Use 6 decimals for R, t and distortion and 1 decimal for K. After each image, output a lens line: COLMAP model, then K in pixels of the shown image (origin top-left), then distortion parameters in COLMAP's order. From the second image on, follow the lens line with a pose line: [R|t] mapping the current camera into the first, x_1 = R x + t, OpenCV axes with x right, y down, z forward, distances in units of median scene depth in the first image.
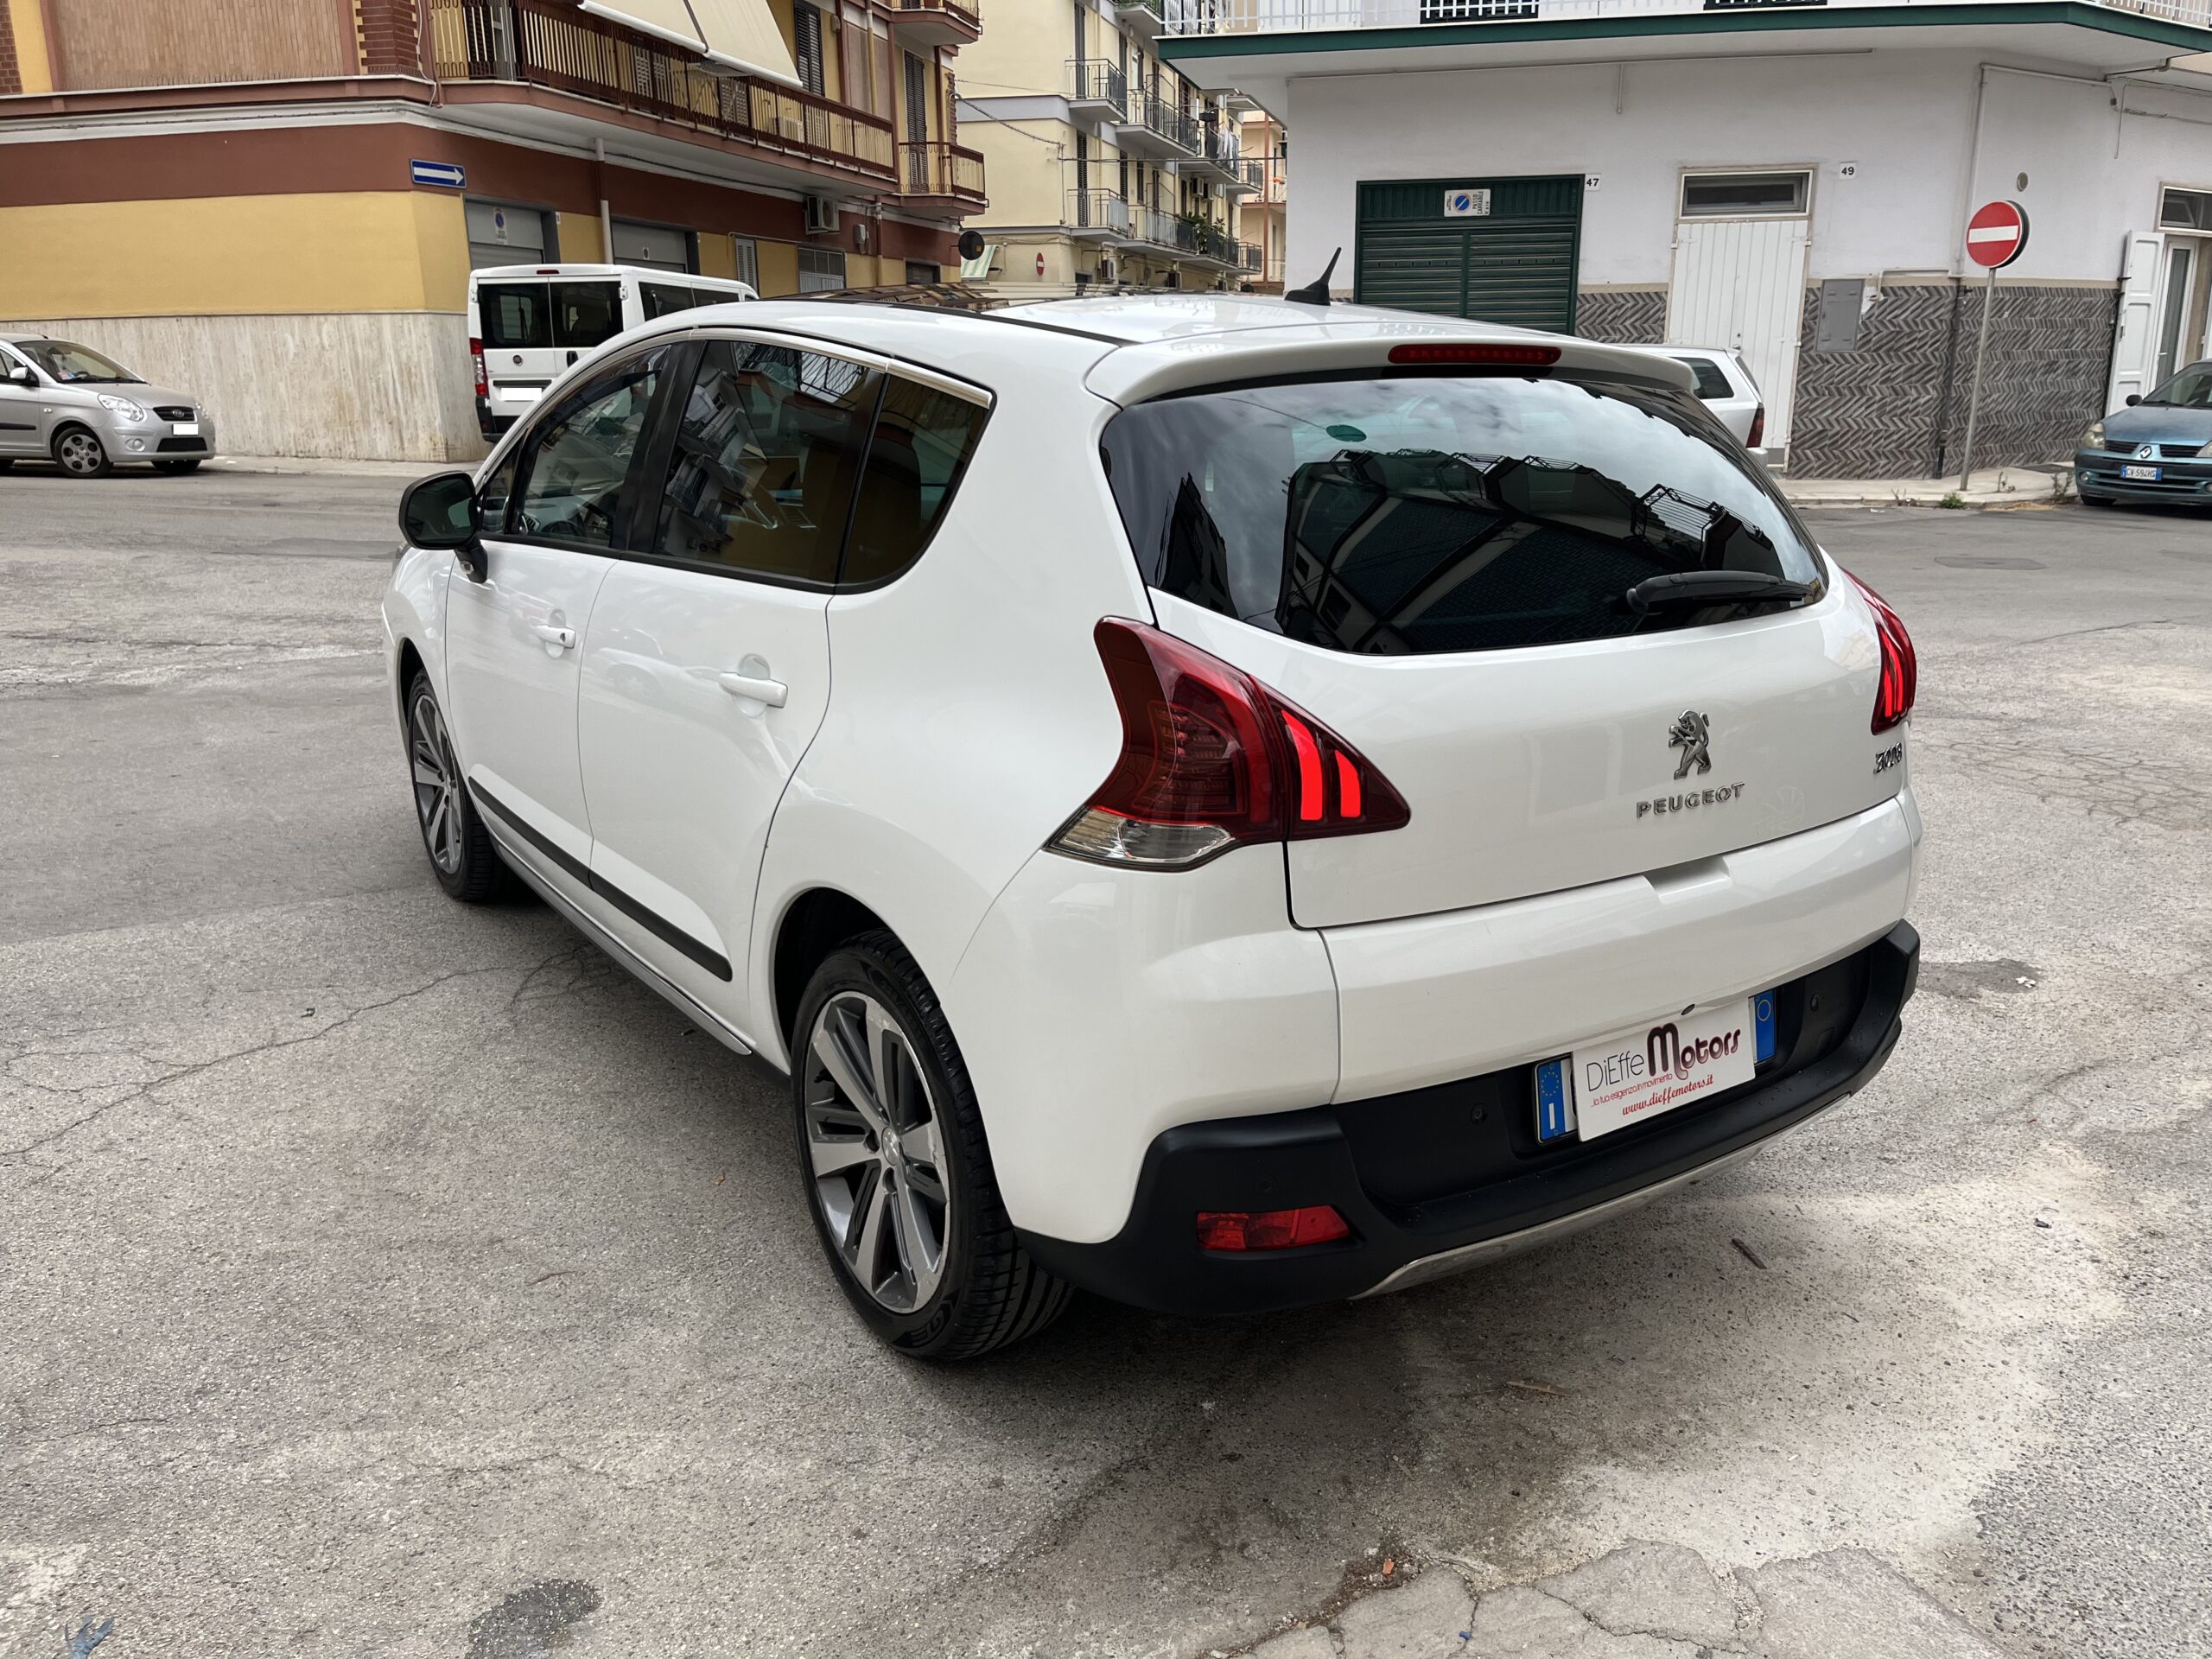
lens RADIAL K [[1675.0, 0, 1120.1], [0, 1675.0, 826.3], [0, 0, 1]] dist [0.090927, -0.128725]
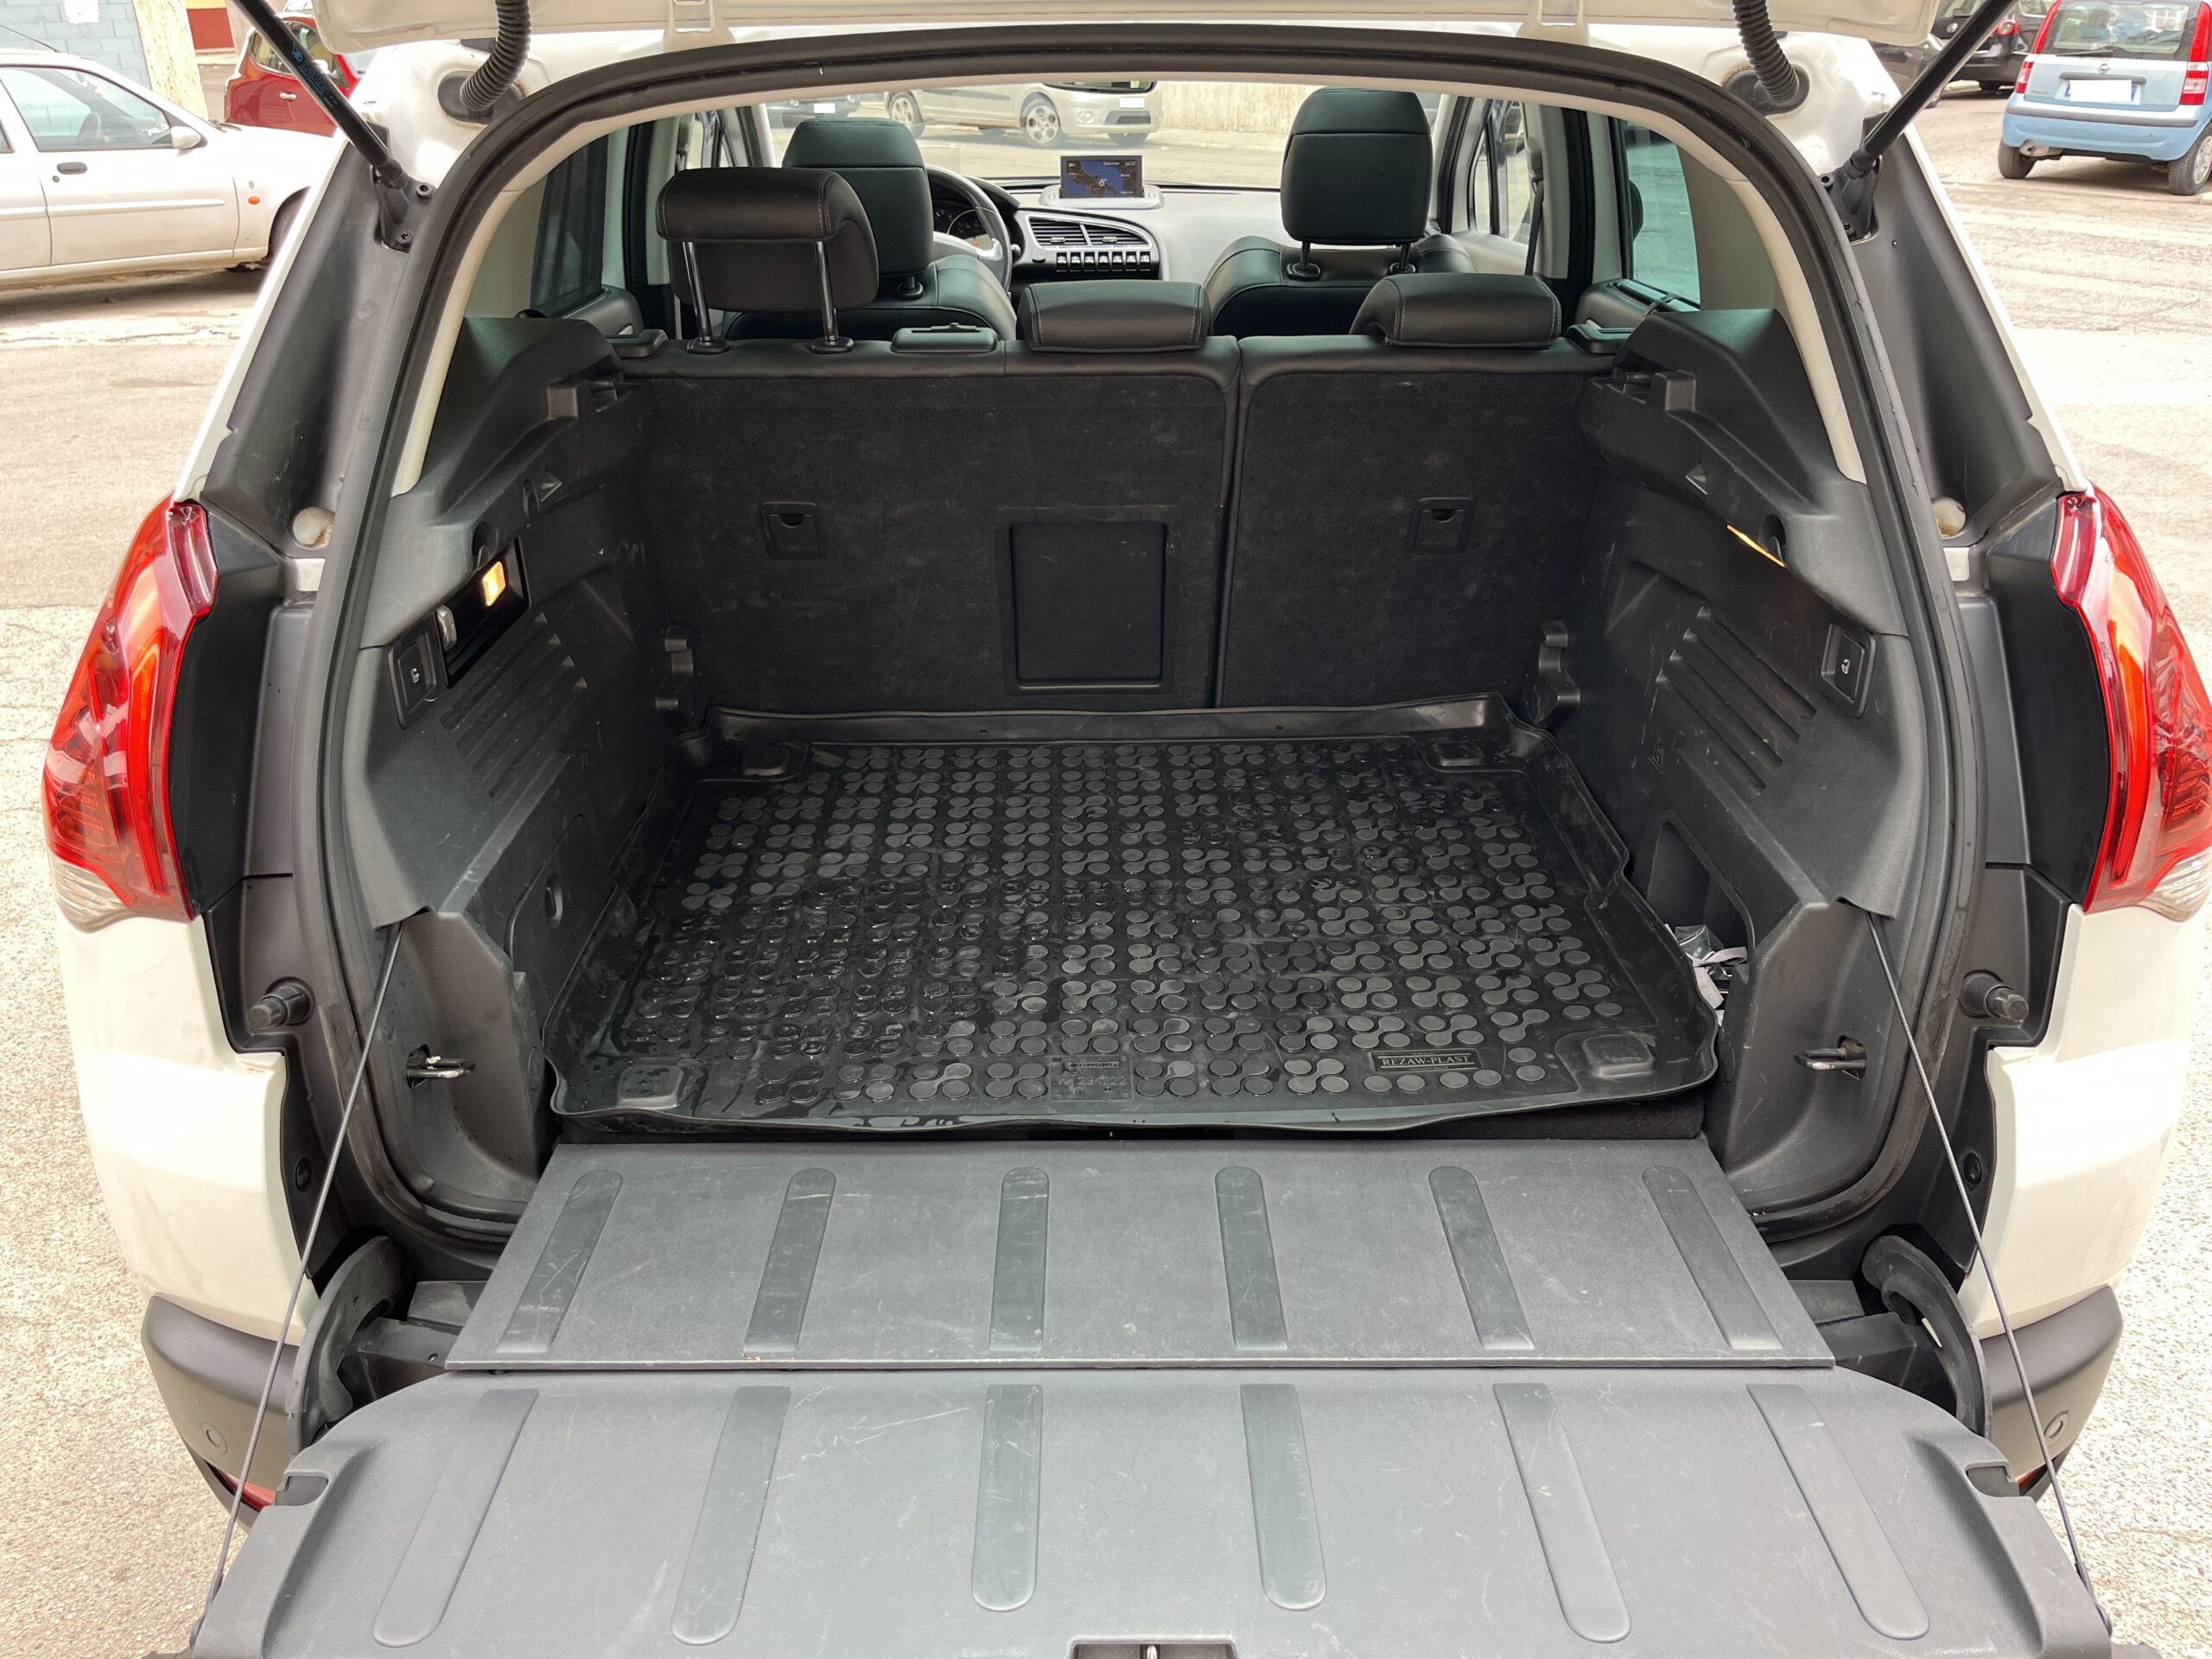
lens RADIAL K [[1717.4, 0, 1099.4], [0, 1717.4, 837.1], [0, 0, 1]] dist [0.081914, -0.135061]
pose [[0.826911, 0.227569, -0.514228, 0.076201], [-0.137066, 0.968442, 0.208167, -0.017279], [0.545372, -0.101652, 0.832008, 0.067538]]
